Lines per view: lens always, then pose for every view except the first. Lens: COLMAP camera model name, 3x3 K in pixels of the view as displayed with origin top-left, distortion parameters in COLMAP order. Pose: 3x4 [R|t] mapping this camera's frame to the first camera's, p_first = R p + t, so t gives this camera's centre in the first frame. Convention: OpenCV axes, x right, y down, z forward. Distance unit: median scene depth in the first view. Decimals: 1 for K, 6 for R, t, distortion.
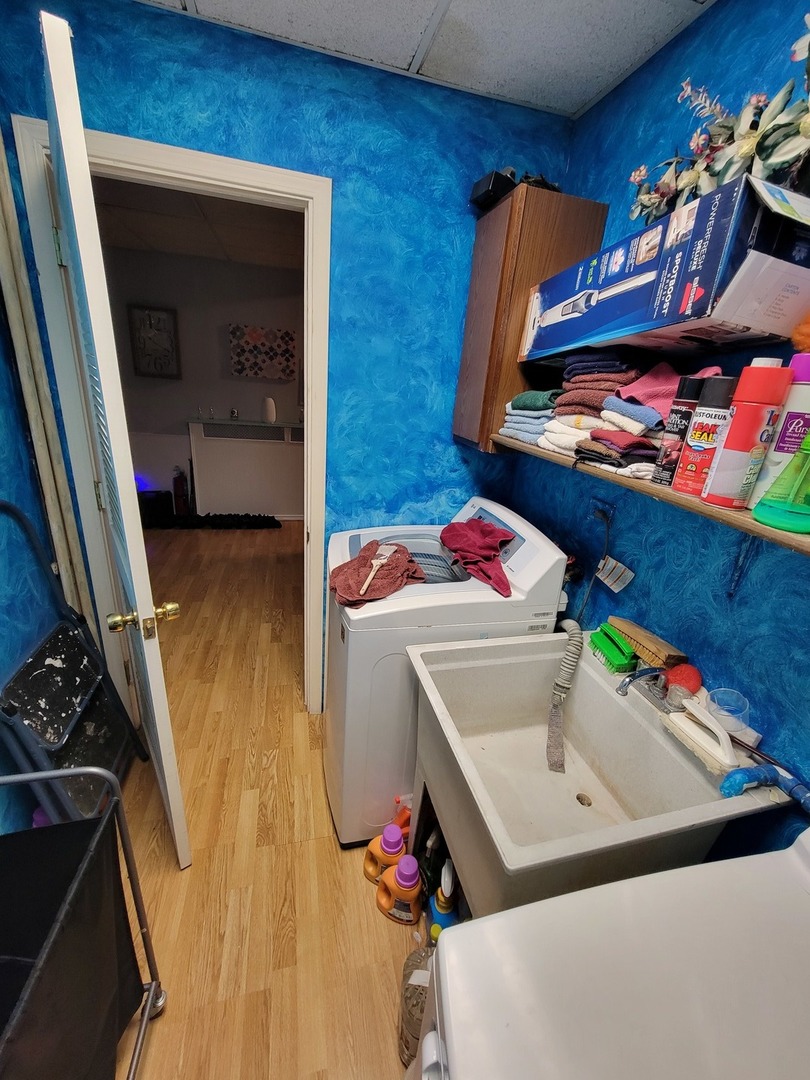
lens RADIAL K [[438.8, 0, 410.8], [0, 438.8, 540.8], [0, 0, 1]] dist [-0.007011, 0.000974]
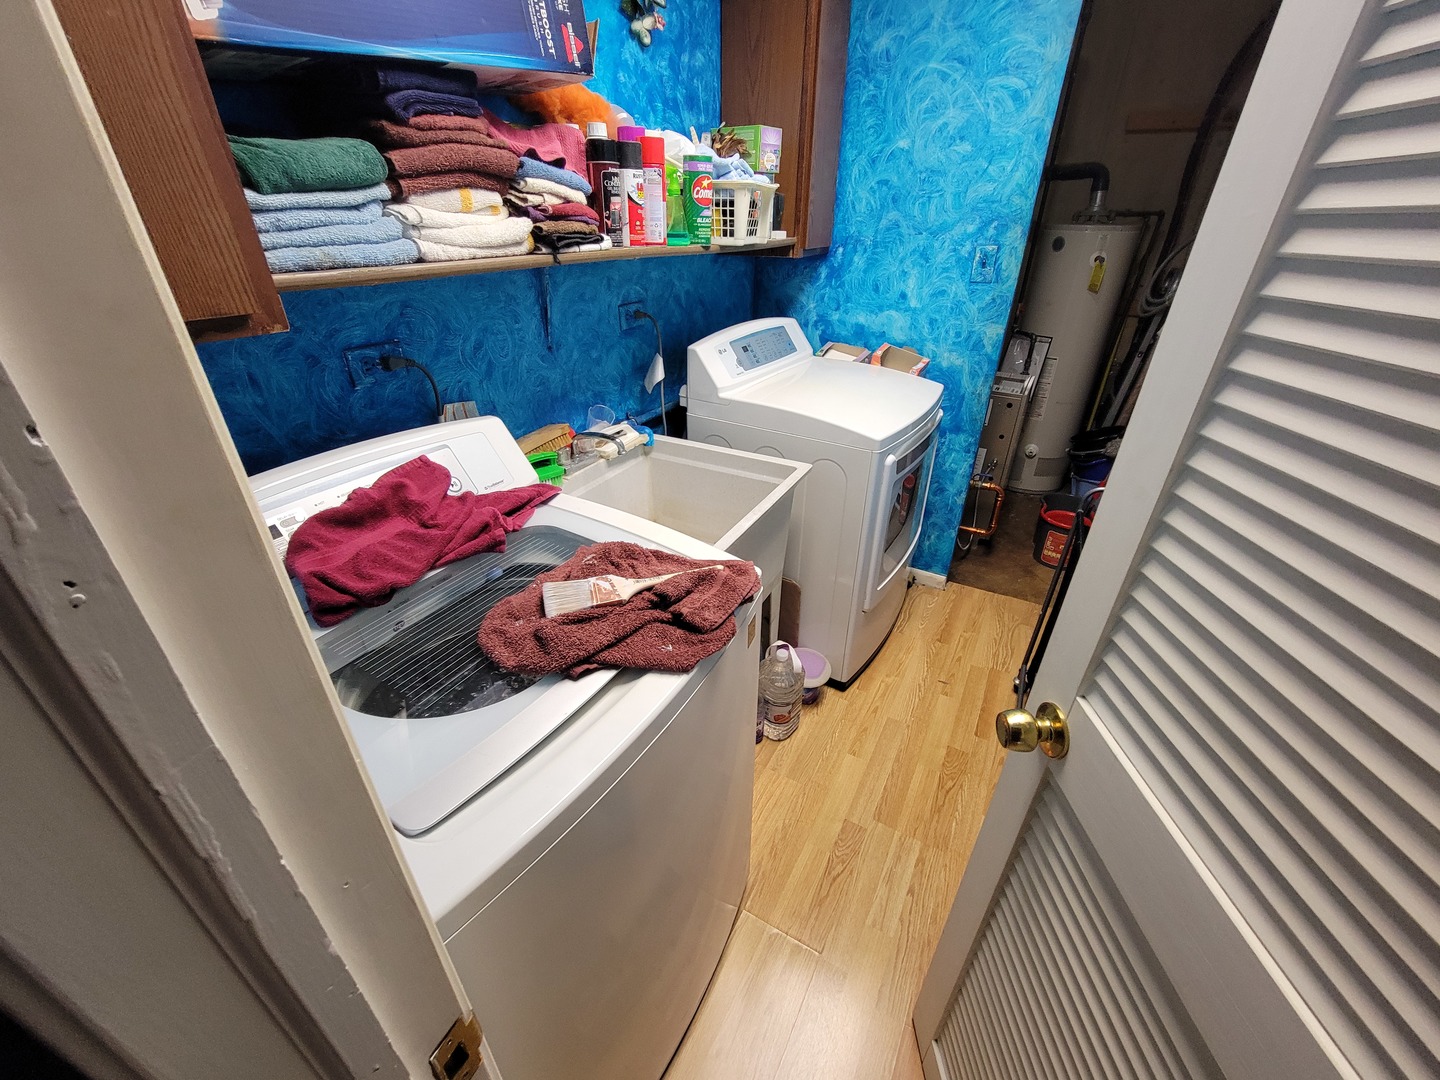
lens RADIAL K [[585.1, 0, 721.5], [0, 585.1, 533.4], [0, 0, 1]] dist [-0.007011, 0.000974]
pose [[-0.718817, -0.412053, 0.559924, -0.588936], [0.172787, 0.674249, 0.718006, -0.515643], [-0.673385, 0.612862, -0.413464, 1.468300]]
